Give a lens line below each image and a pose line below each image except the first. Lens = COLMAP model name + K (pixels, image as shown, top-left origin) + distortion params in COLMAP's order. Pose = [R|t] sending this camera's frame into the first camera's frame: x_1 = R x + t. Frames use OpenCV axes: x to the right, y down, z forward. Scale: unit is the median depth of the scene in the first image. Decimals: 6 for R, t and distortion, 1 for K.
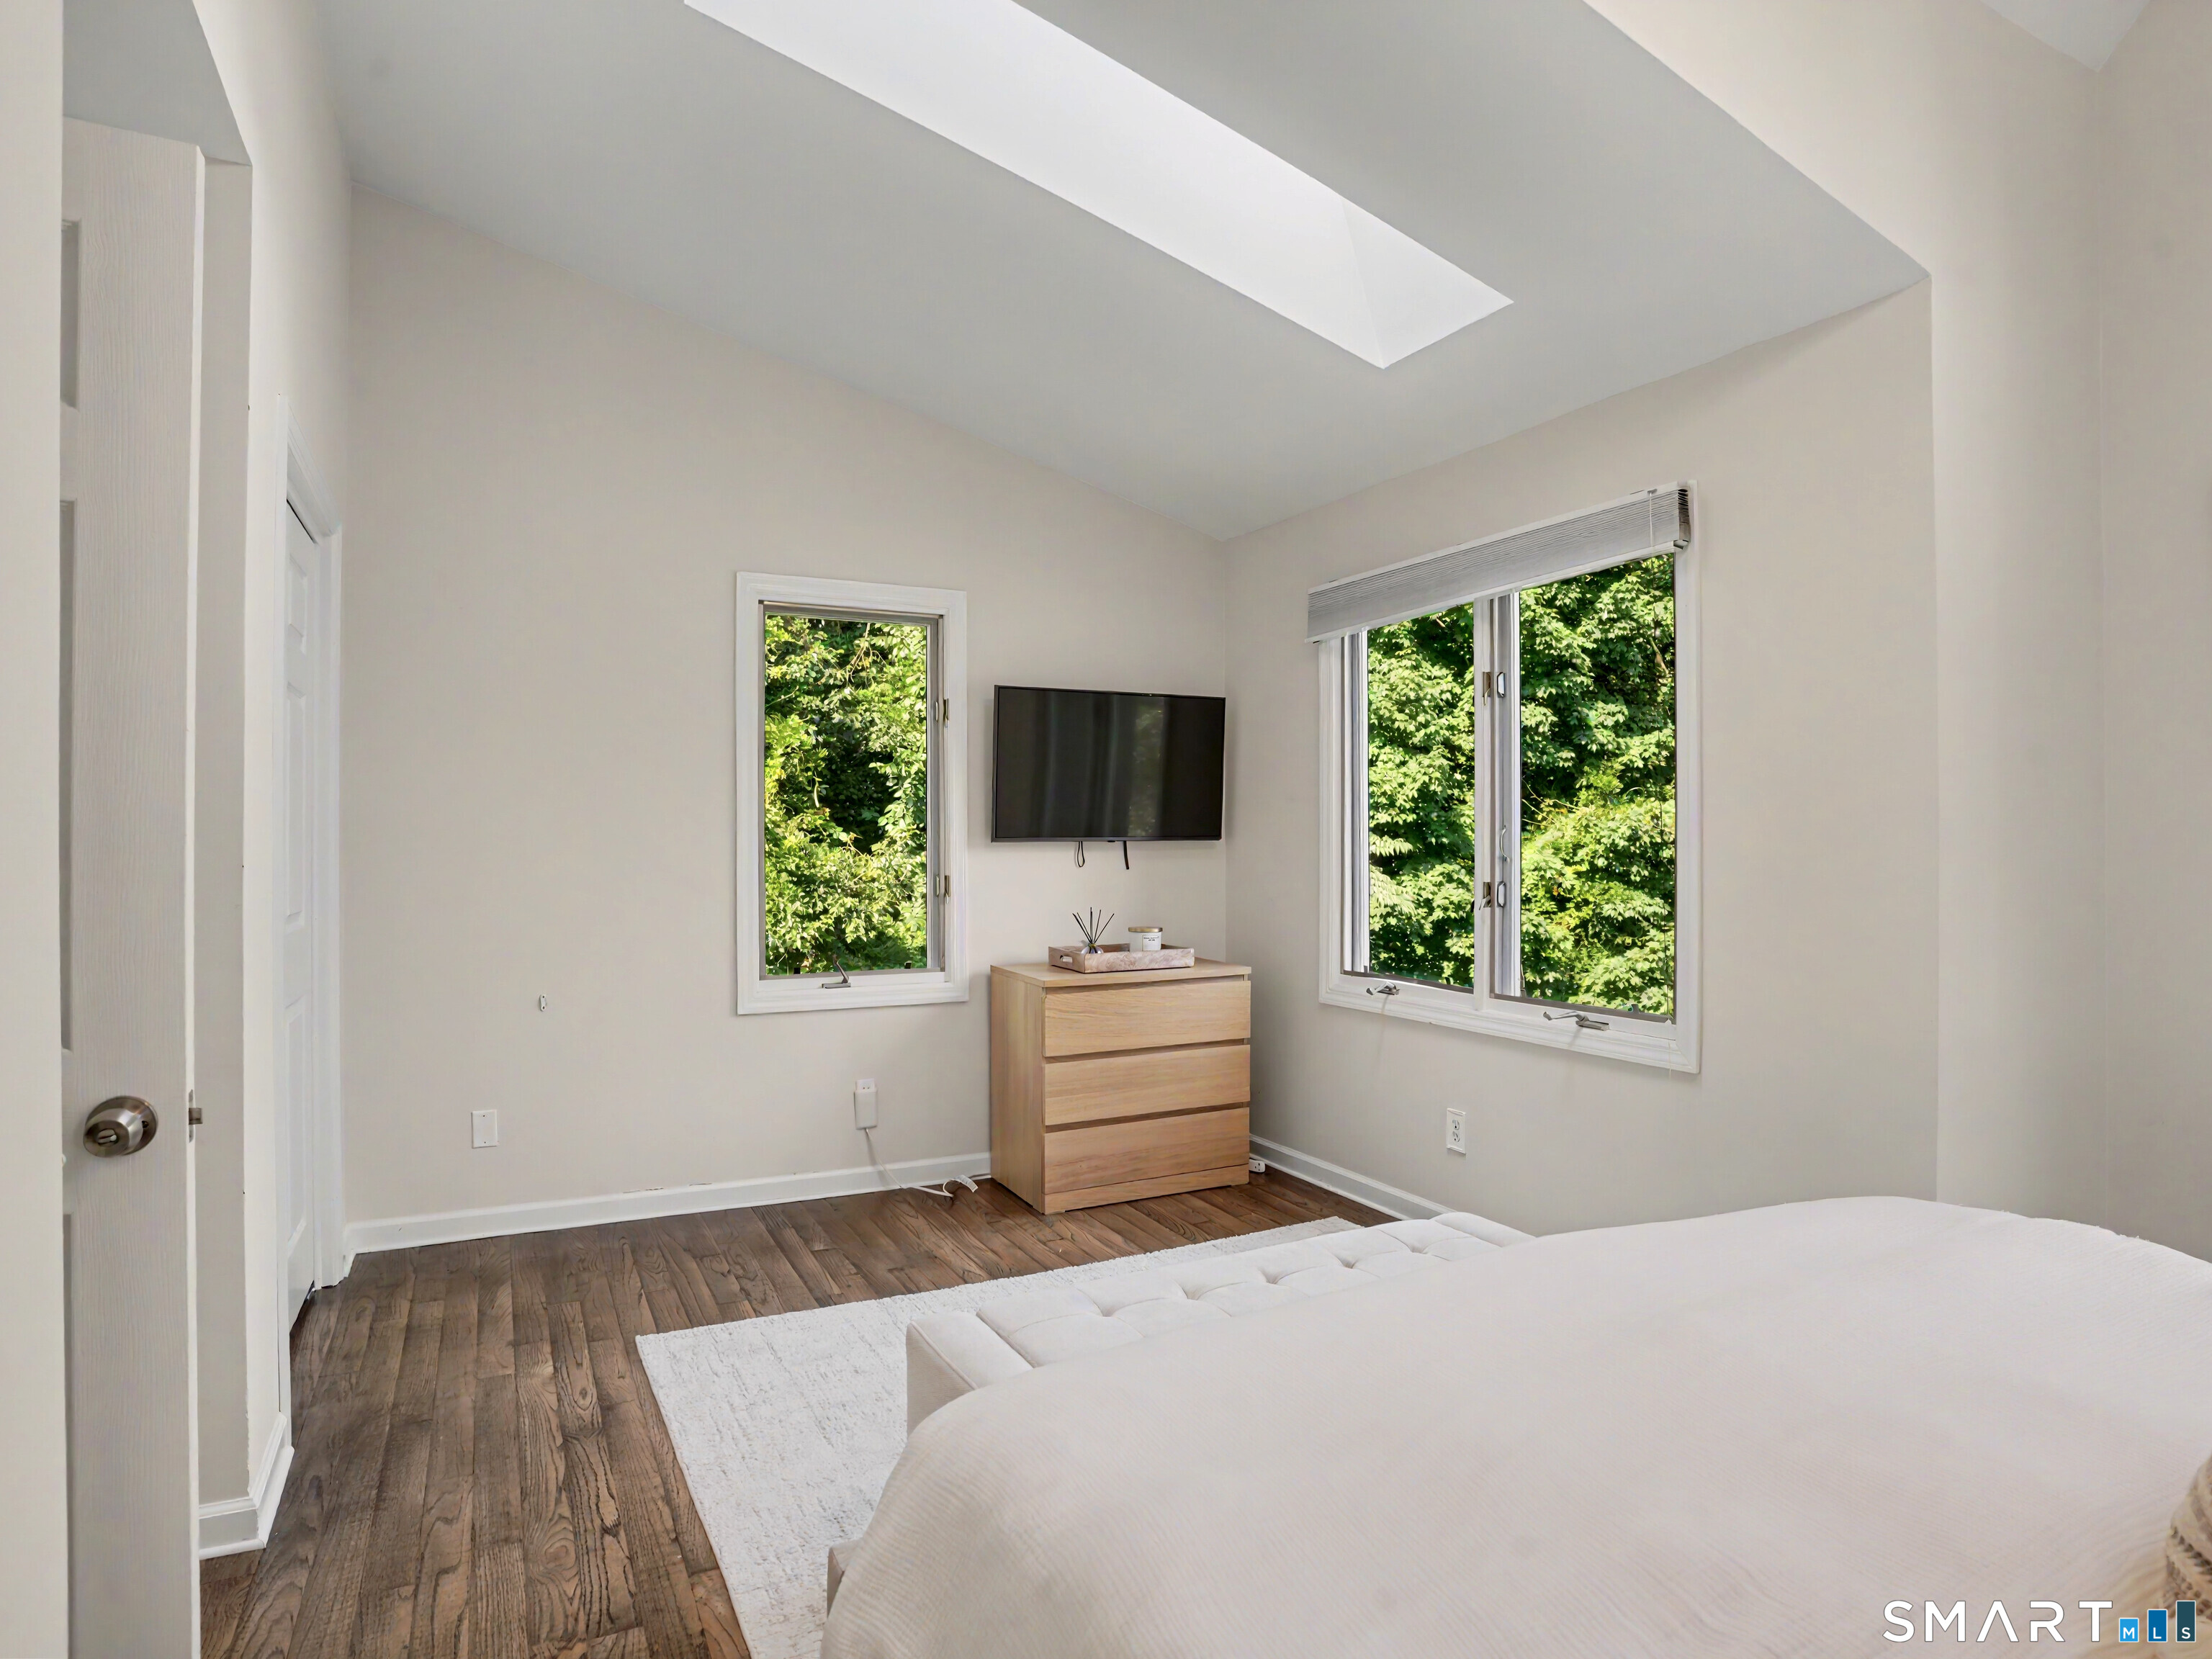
lens RADIAL K [[1209.2, 0, 1106.0], [0, 1209.2, 829.5], [0, 0, 1]] dist [0.002116, 0.002125]
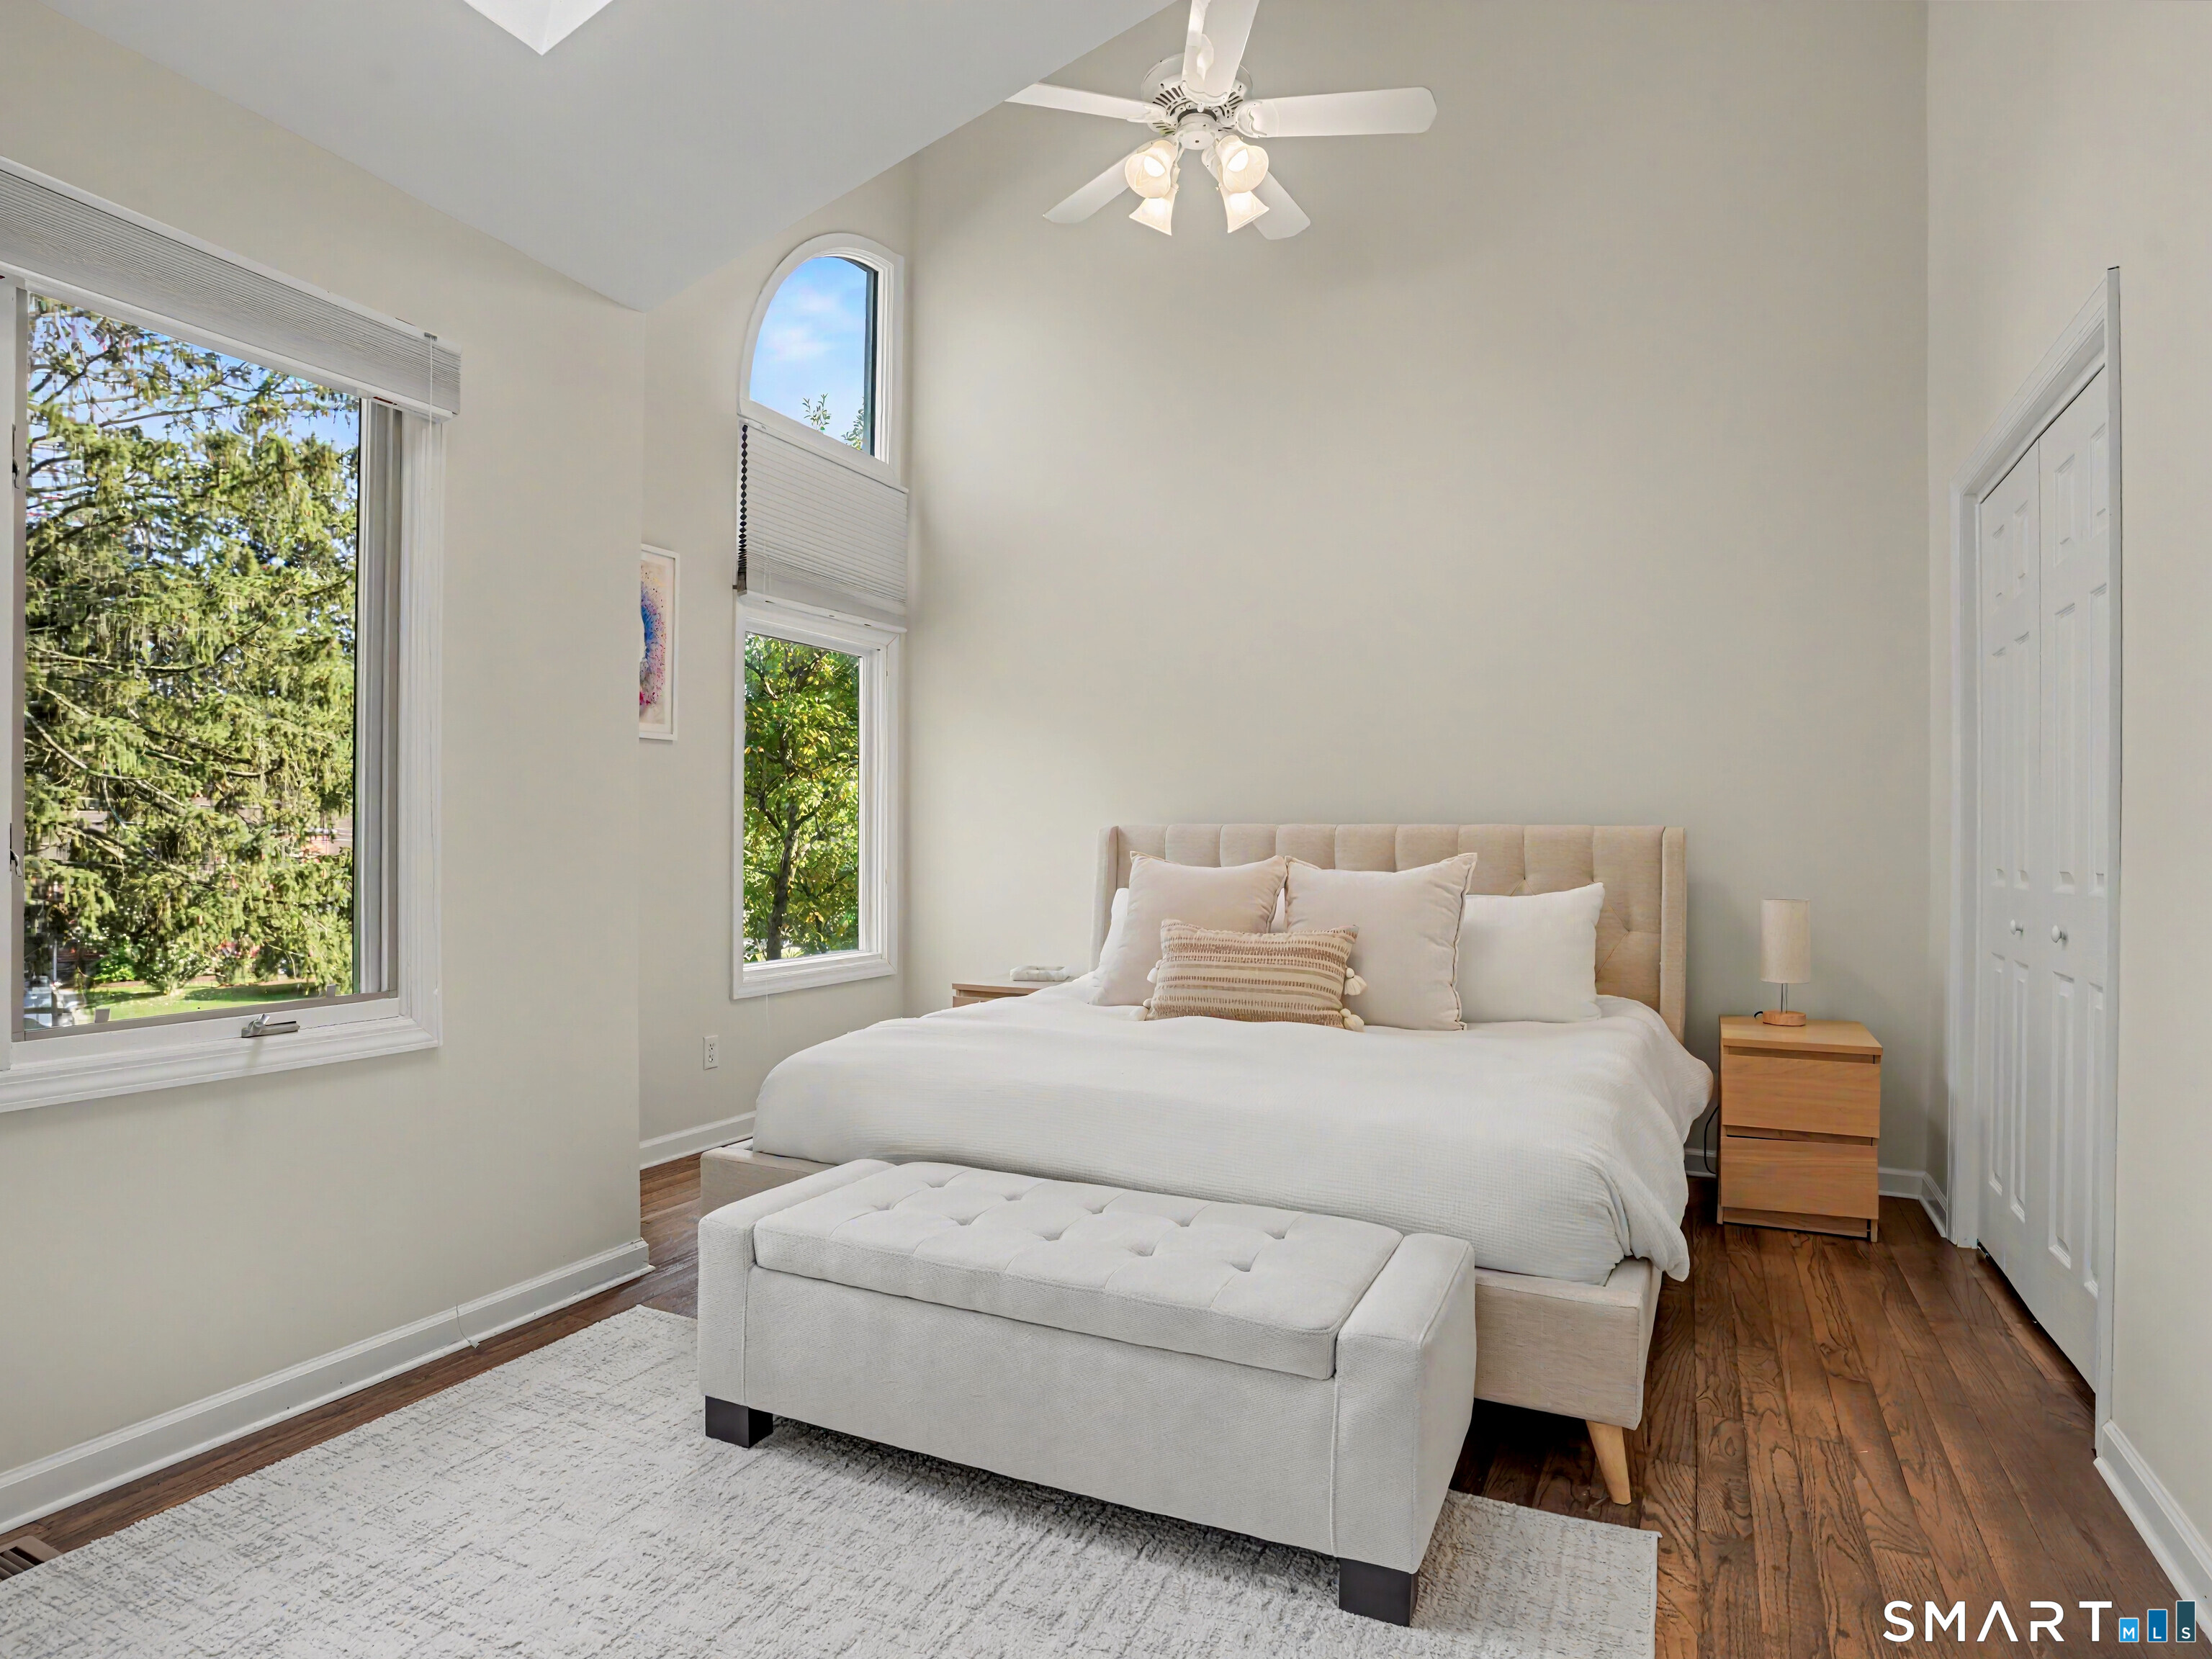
lens RADIAL K [[1243.9, 0, 1106.0], [0, 1243.9, 829.5], [0, 0, 1]] dist [-0.001148, -0.000344]
pose [[-0.615061, 0.003028, 0.788473, -0.443190], [-0.015419, 0.999755, -0.015868, 0.051801], [-0.788329, -0.021917, -0.614864, 1.058489]]
